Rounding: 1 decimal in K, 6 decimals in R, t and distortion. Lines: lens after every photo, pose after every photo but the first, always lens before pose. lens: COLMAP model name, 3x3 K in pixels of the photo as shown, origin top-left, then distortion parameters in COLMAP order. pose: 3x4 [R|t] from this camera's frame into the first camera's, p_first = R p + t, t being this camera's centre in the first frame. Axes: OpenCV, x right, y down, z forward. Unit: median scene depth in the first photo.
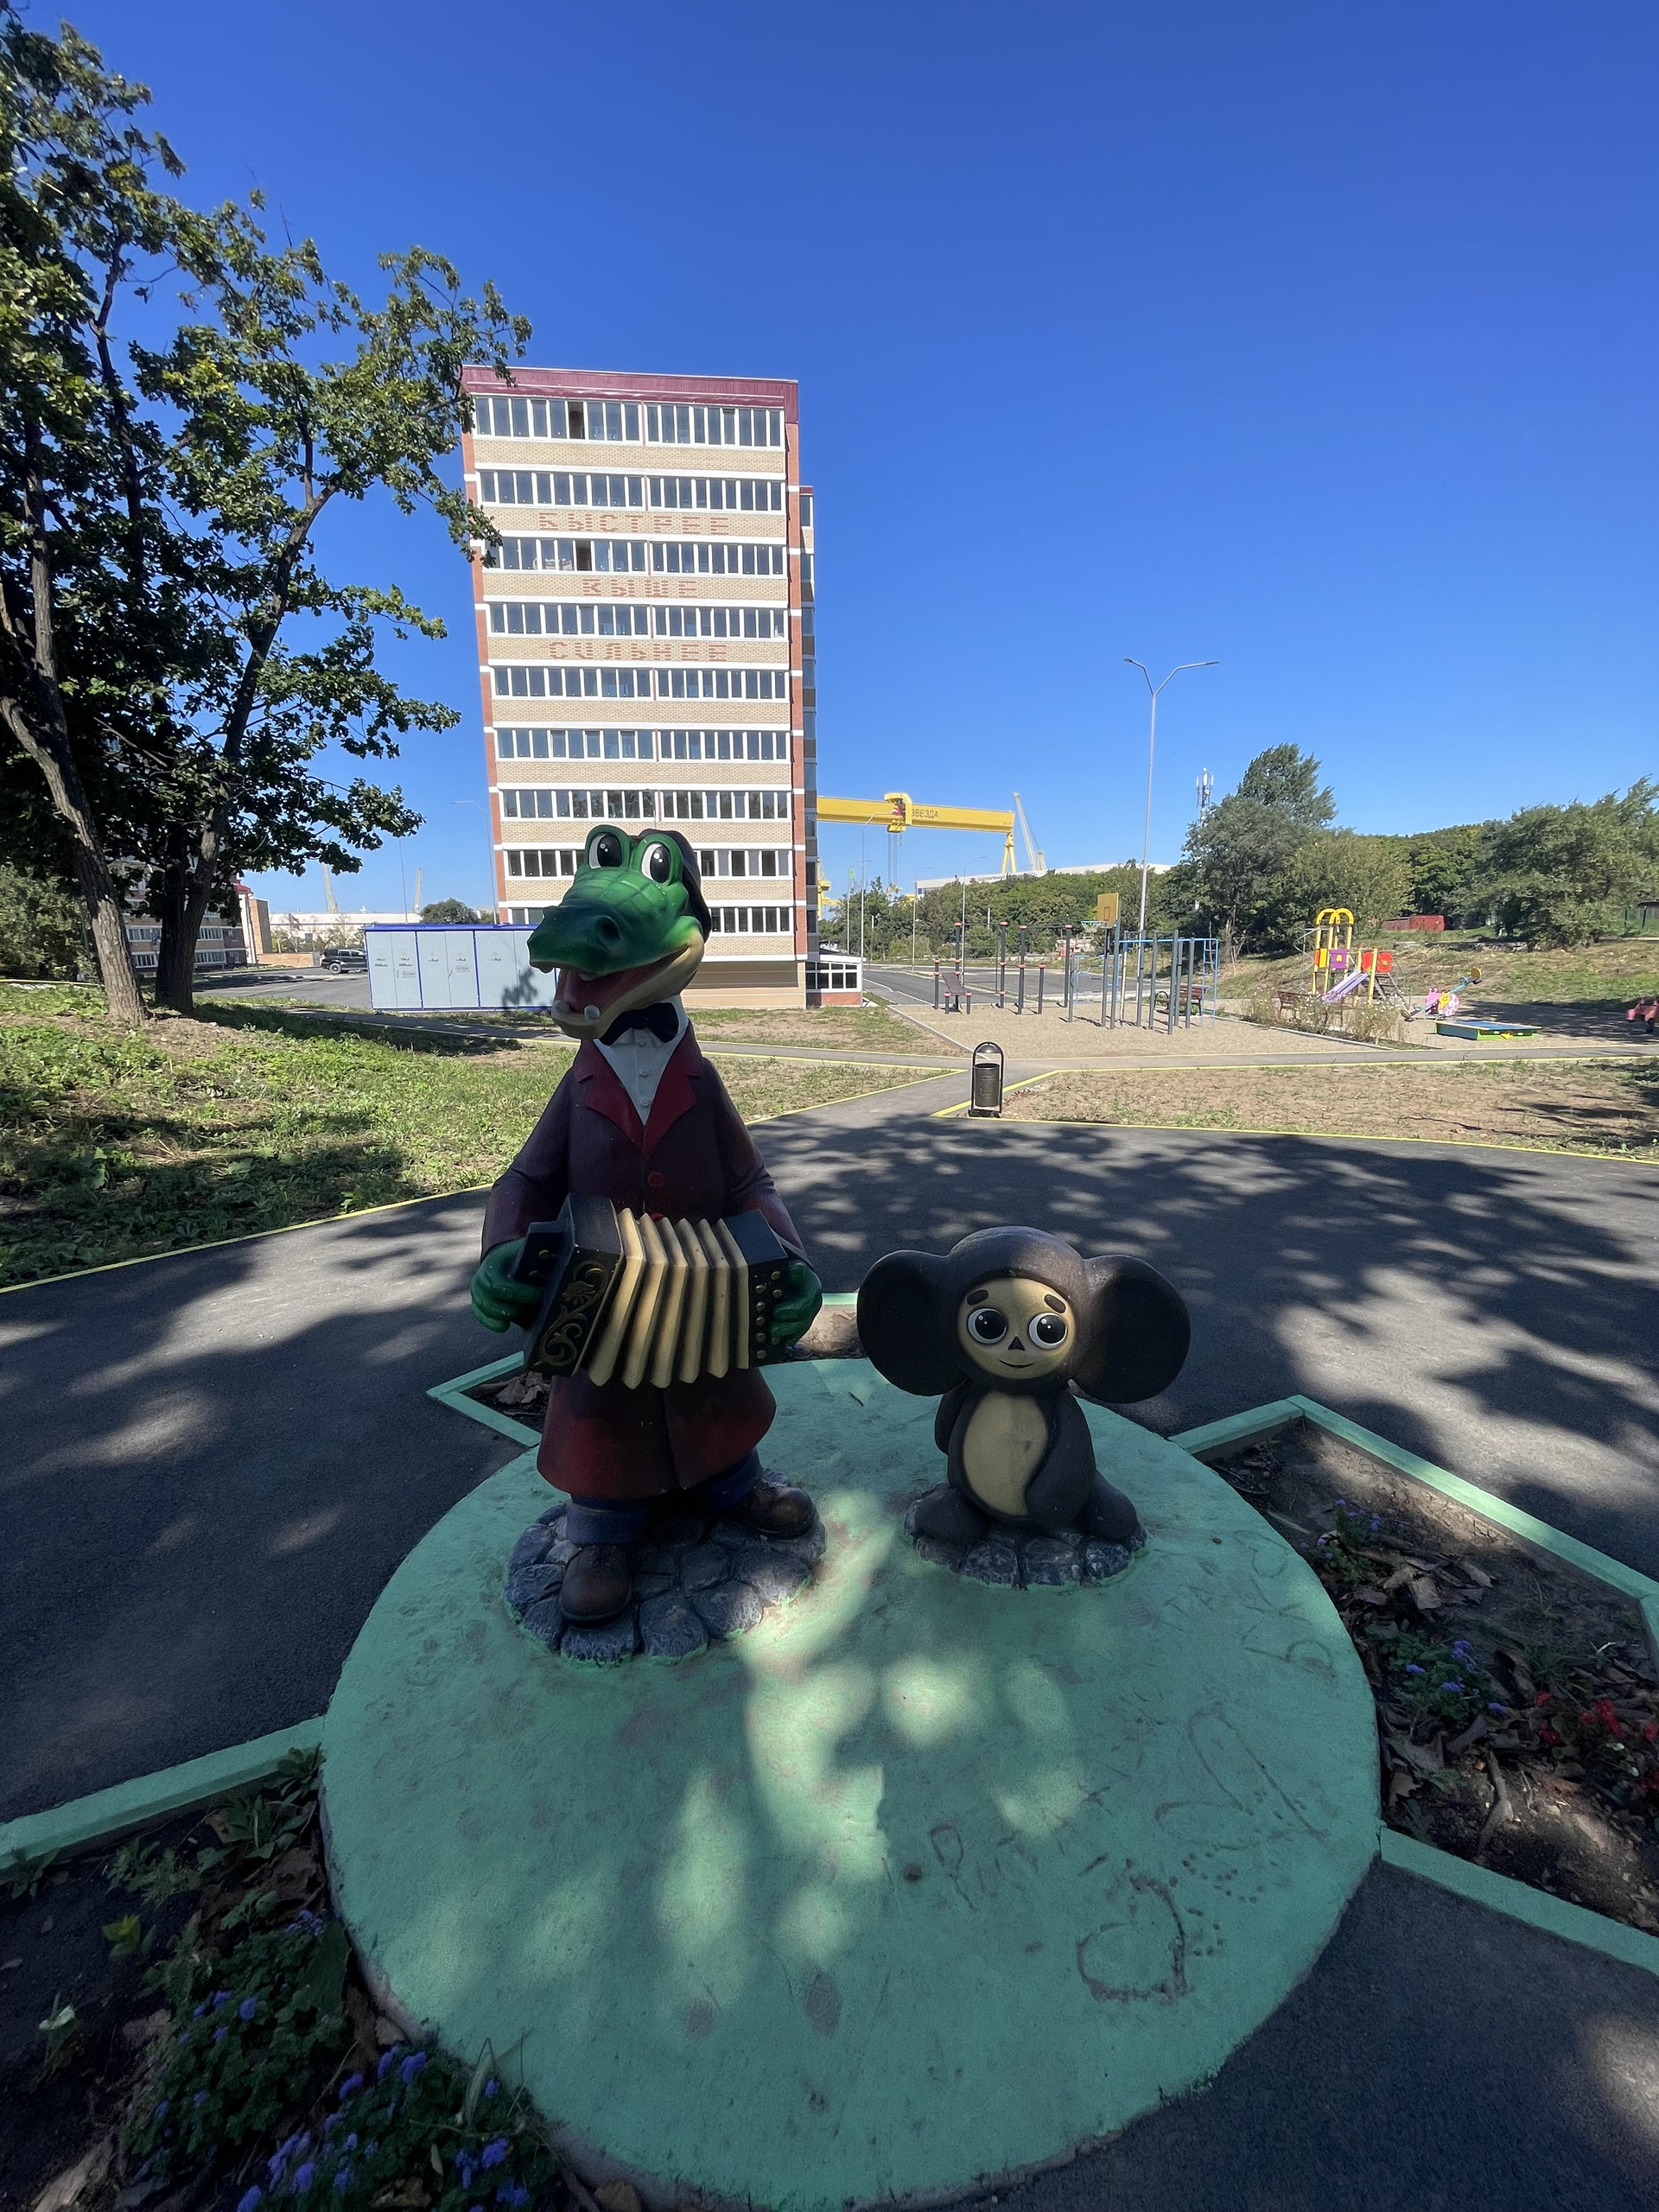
lens RADIAL K [[911.7, 0, 830.0], [0, 911.7, 1099.3], [0, 0, 1]] dist [0.001267, 0.000075]
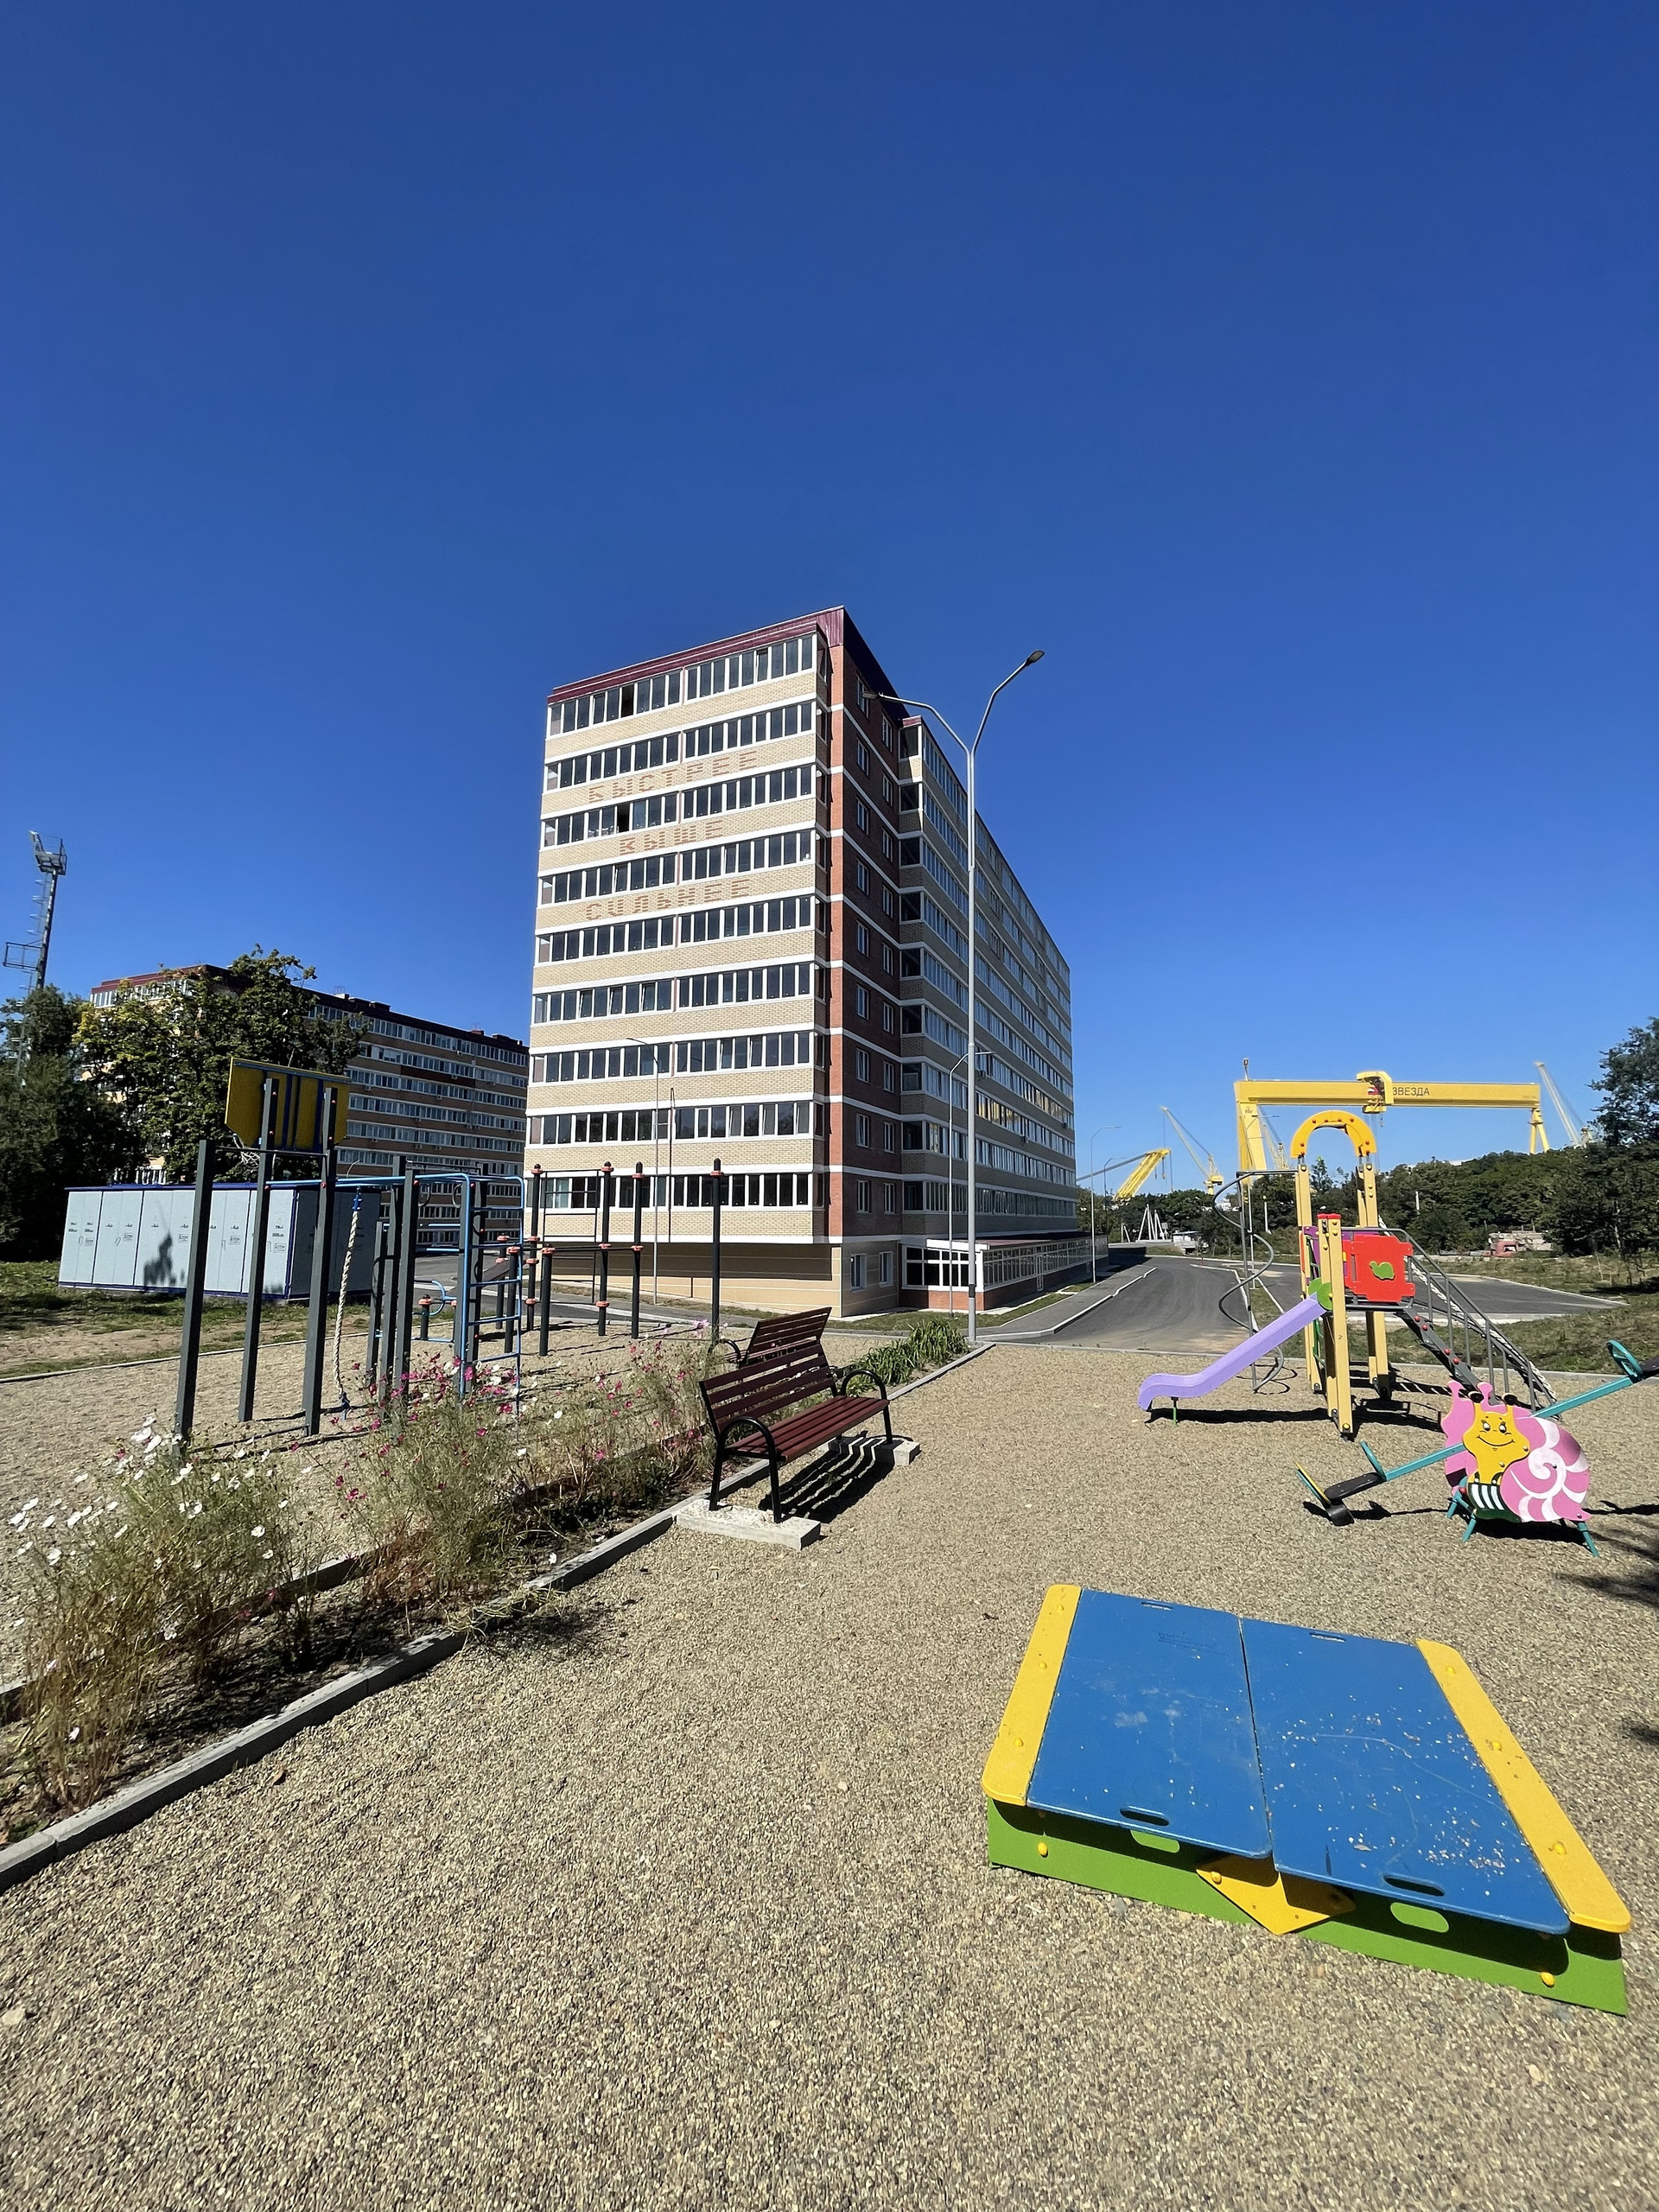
lens RADIAL K [[911.7, 0, 832.7], [0, 911.7, 1114.0], [0, 0, 1]] dist [0.001267, 0.000075]
pose [[0.883414, -0.046802, -0.466250, 0.352067], [-0.093826, 0.957183, -0.273856, -0.055128], [0.459104, 0.285674, 0.841198, 0.376722]]
